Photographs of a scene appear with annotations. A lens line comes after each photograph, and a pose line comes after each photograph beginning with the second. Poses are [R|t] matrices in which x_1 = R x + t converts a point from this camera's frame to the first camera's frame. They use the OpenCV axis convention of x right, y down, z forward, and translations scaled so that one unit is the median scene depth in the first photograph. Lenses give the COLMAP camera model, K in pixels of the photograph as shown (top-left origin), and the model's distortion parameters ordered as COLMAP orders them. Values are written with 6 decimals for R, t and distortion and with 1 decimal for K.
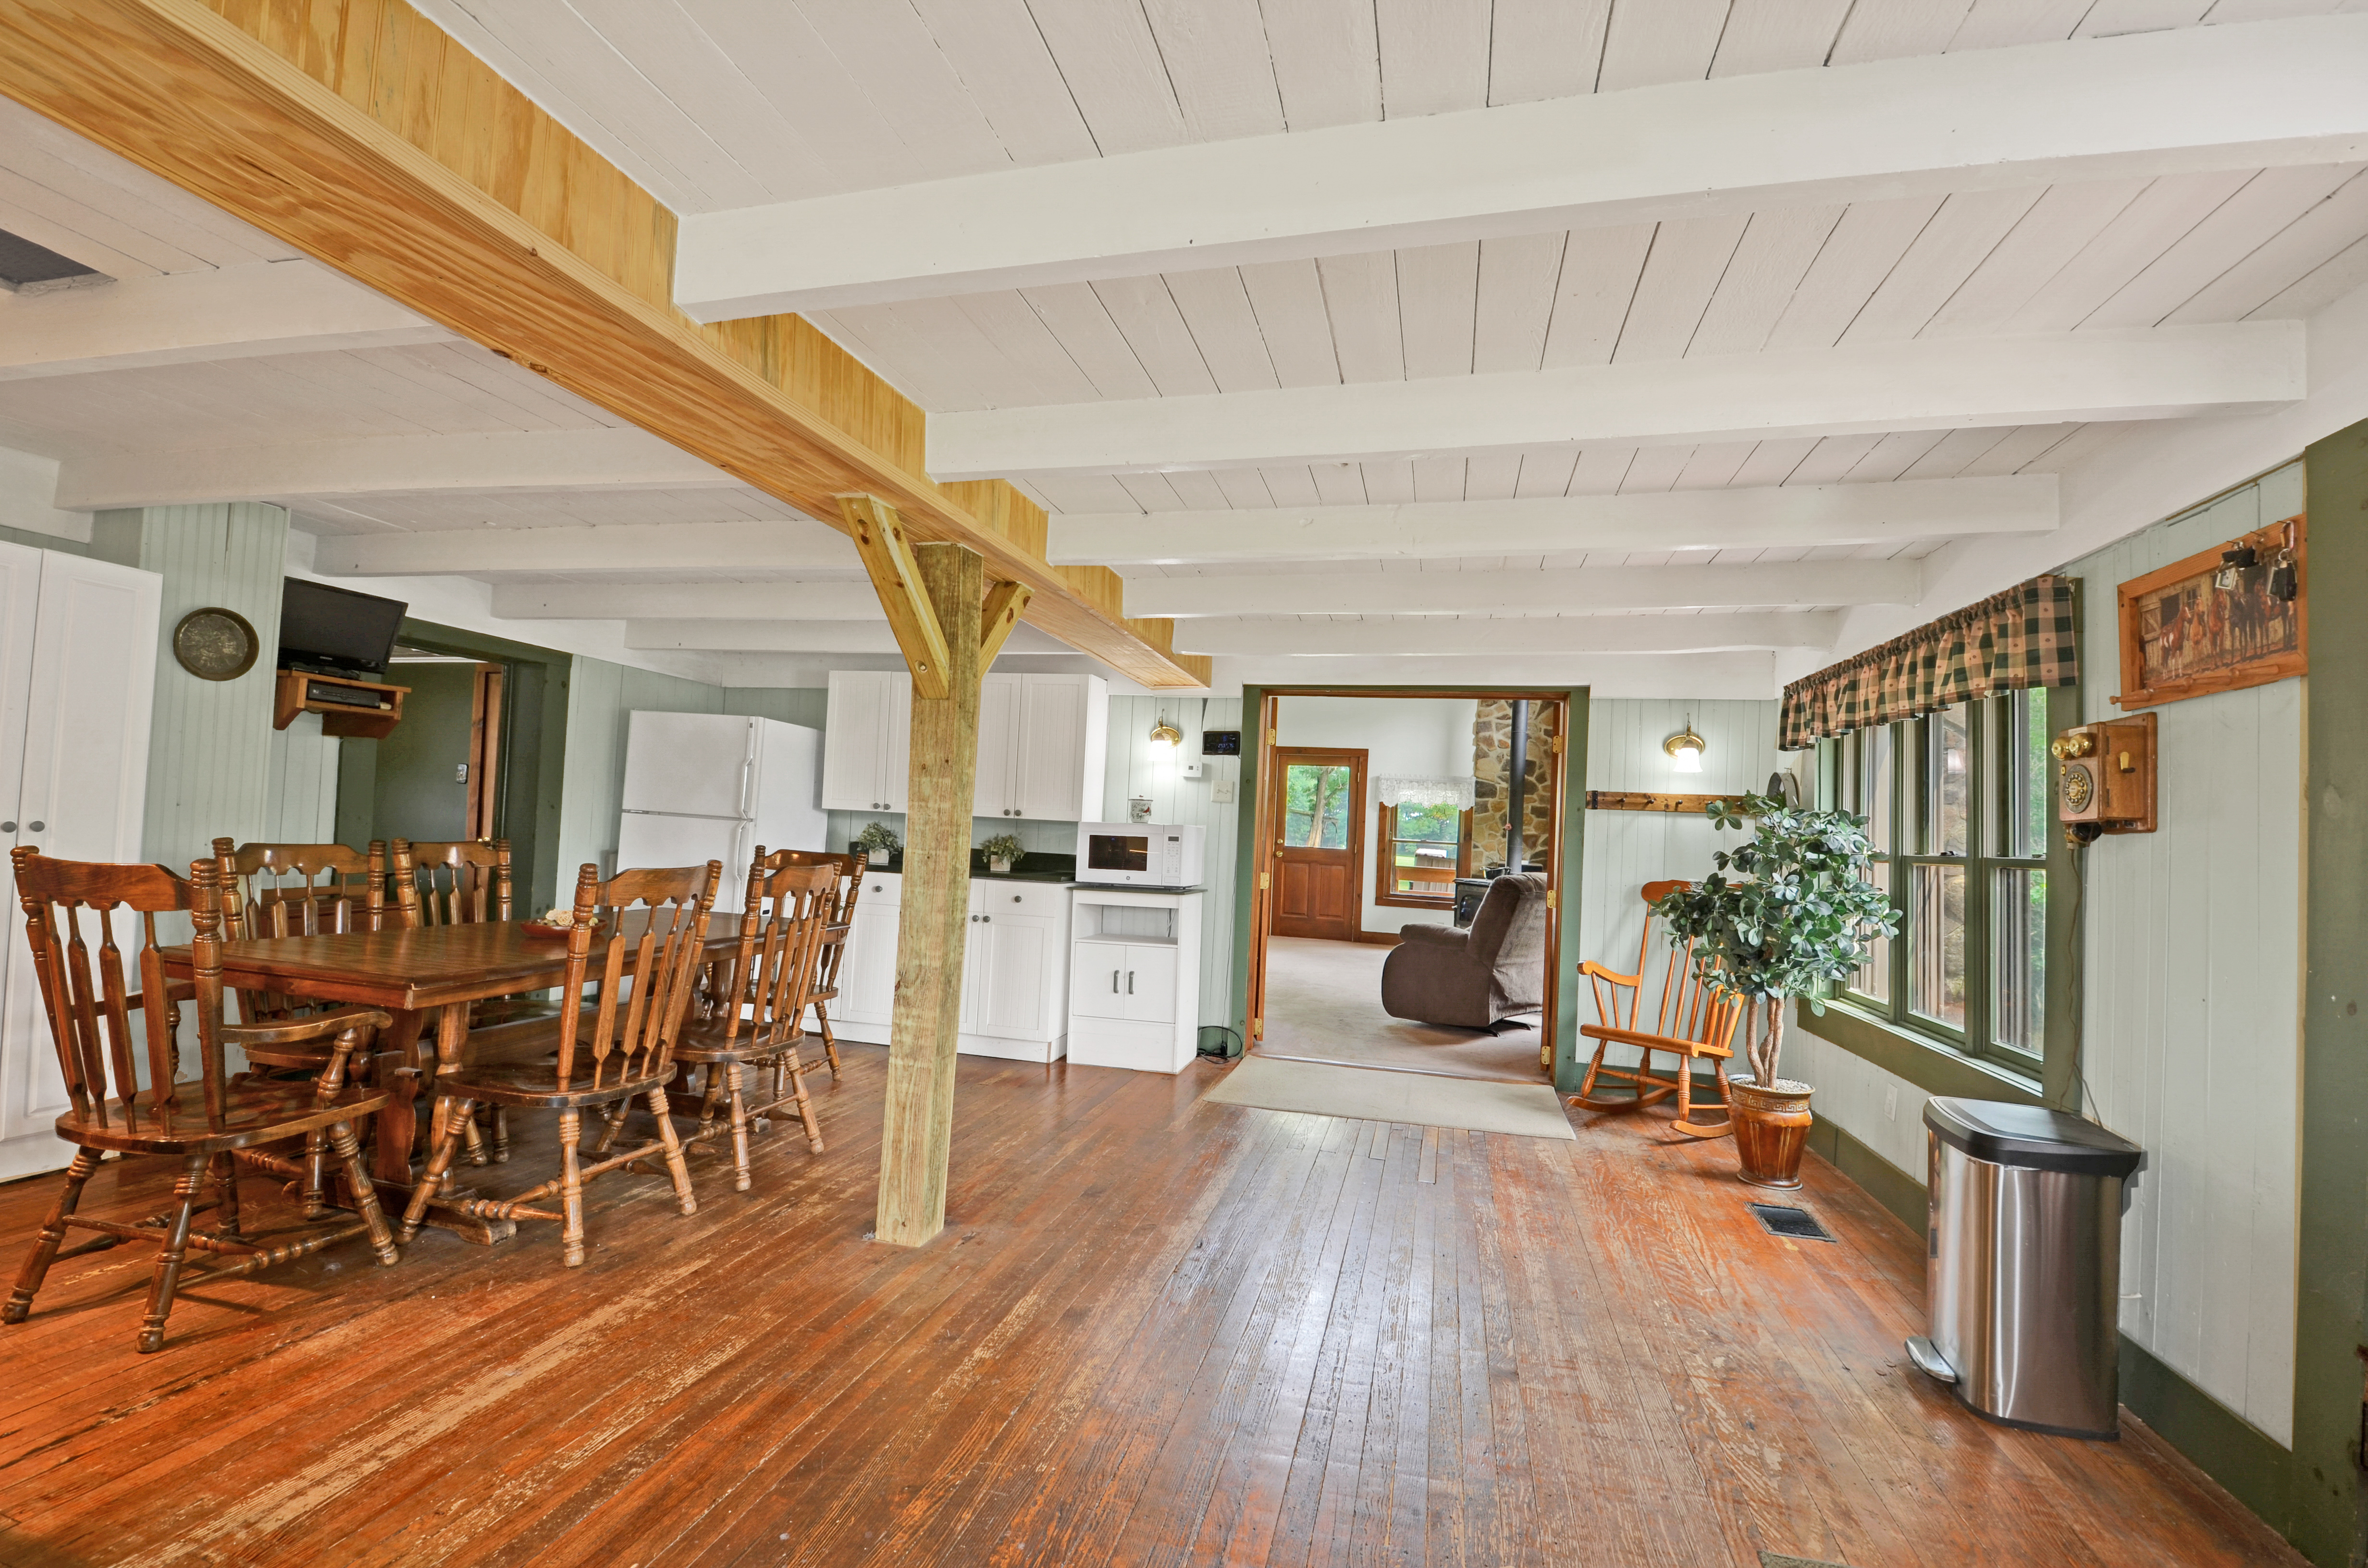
lens RADIAL K [[1015.3, 0, 1183.4], [0, 1015.3, 796.8], [0, 0, 1]] dist [0.023145, -0.029318]
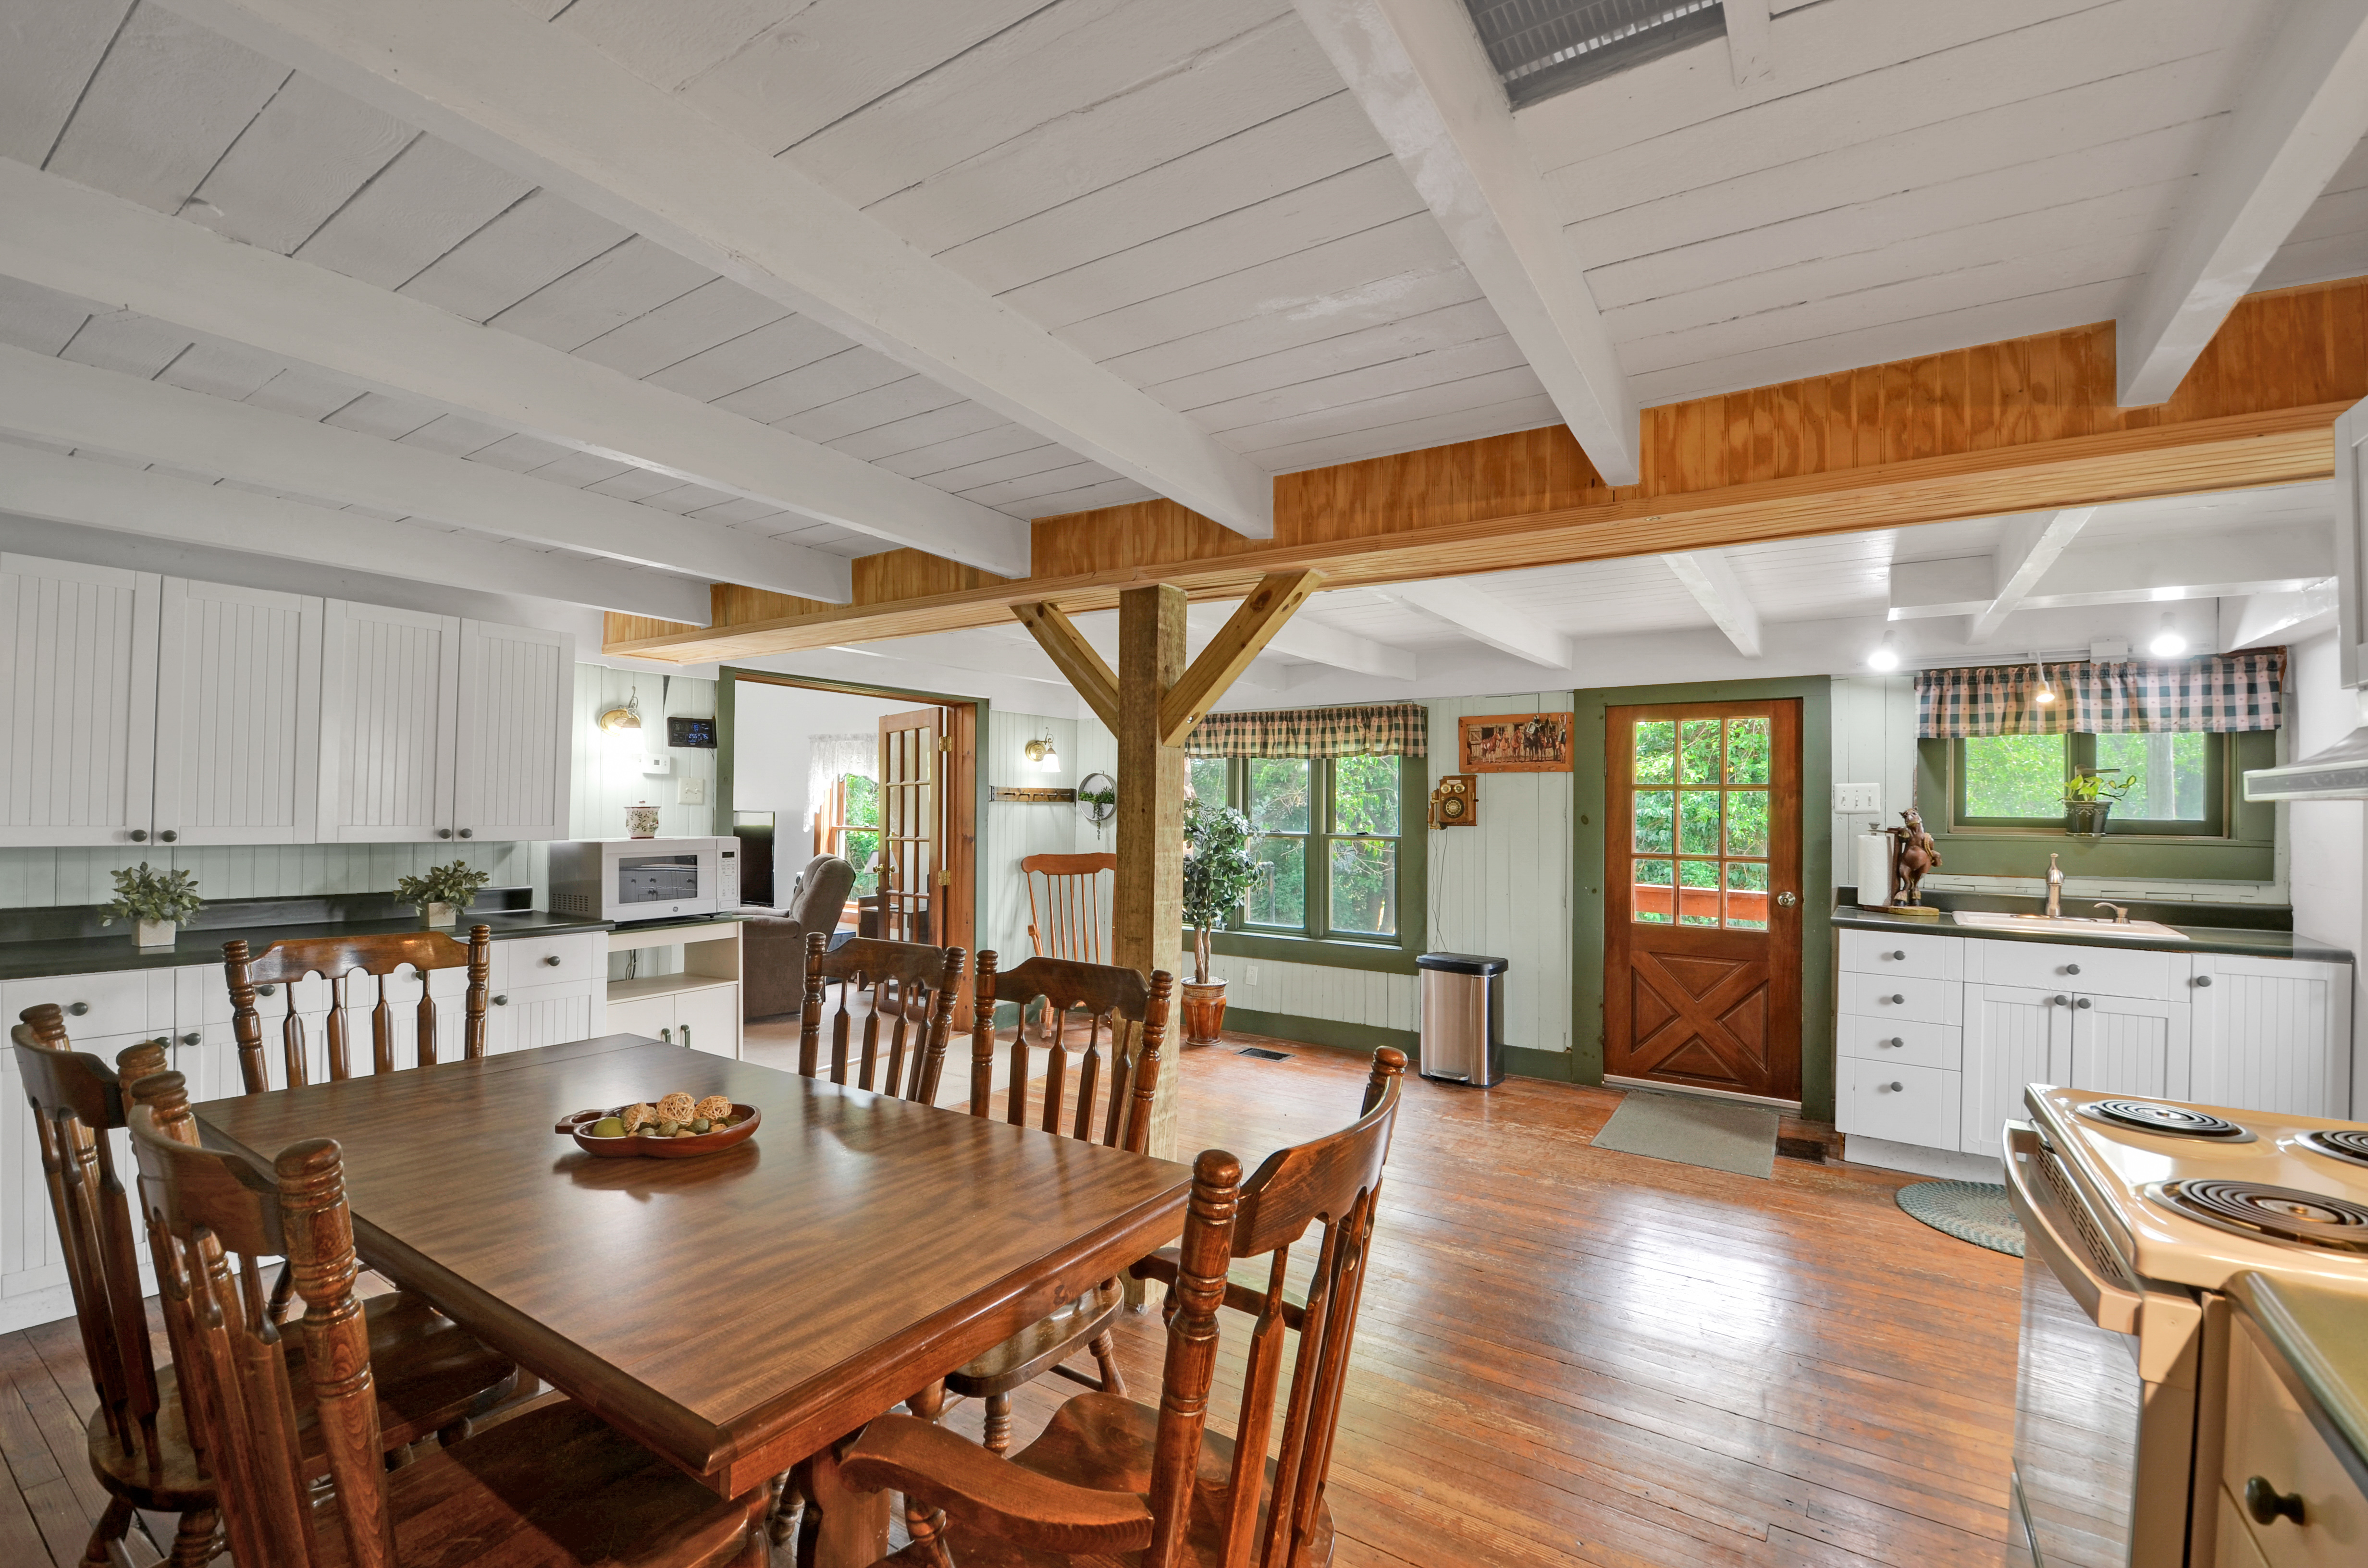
lens RADIAL K [[1015.3, 0, 1183.4], [0, 1015.3, 796.8], [0, 0, 1]] dist [0.023145, -0.029318]
pose [[0.340328, -0.029535, 0.939843, -0.670900], [-0.027097, 0.998783, 0.041199, -0.050584], [-0.939916, -0.039488, 0.339114, 0.374643]]
